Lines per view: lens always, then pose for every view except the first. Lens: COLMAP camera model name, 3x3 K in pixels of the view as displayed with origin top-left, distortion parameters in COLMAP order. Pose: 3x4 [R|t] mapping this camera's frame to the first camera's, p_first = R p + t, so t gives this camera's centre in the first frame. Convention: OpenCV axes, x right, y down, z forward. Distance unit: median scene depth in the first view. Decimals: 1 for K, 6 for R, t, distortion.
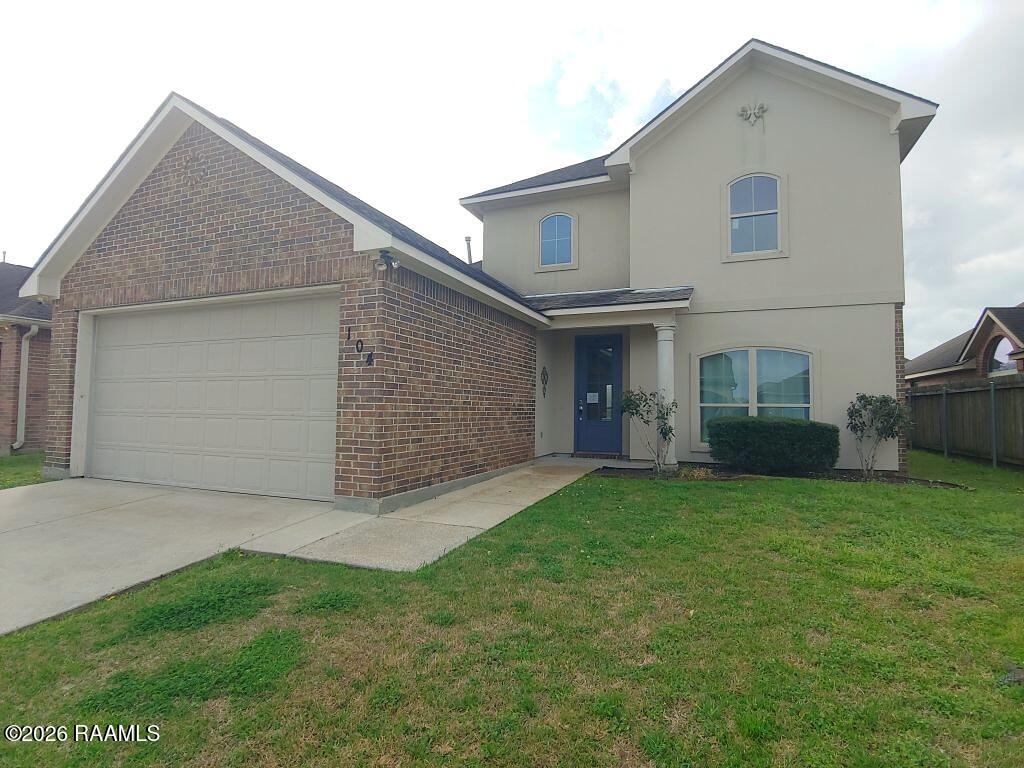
lens RADIAL K [[520.5, 0, 511.5], [0, 520.5, 382.3], [0, 0, 1]] dist [-0.002130, 0.001148]
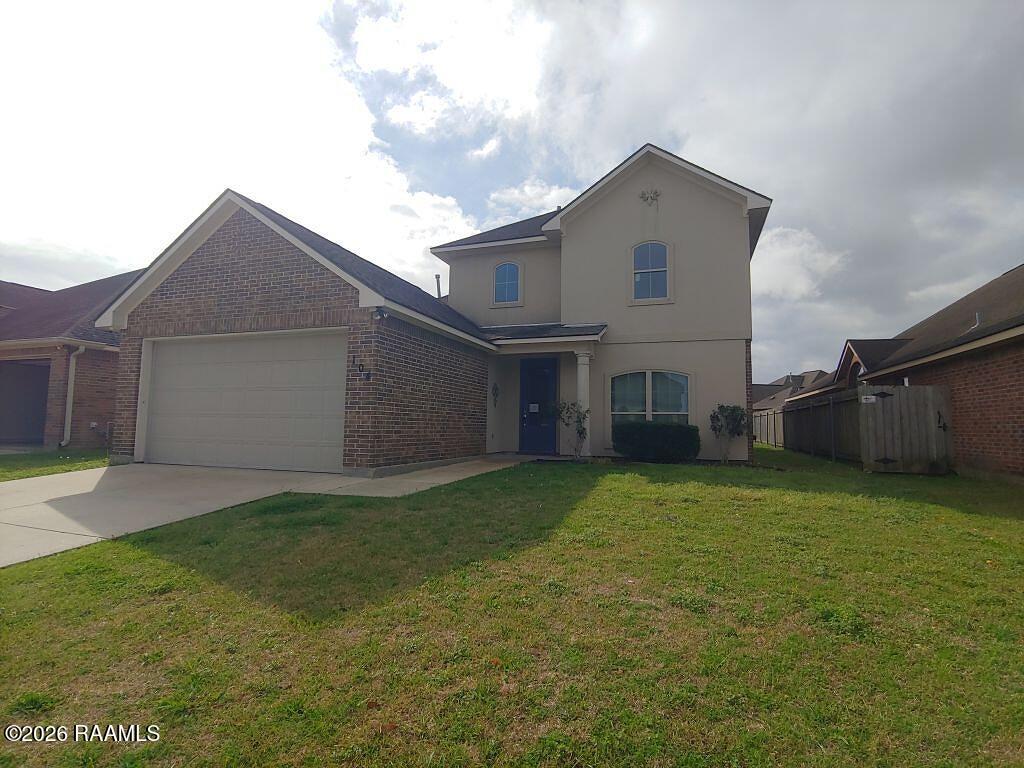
lens RADIAL K [[520.5, 0, 510.6], [0, 520.5, 386.7], [0, 0, 1]] dist [-0.002130, 0.001148]
pose [[0.998570, 0.008712, 0.052752, 0.041685], [-0.007470, 0.999691, -0.023690, 0.011653], [-0.052942, 0.023262, 0.998327, -0.350891]]
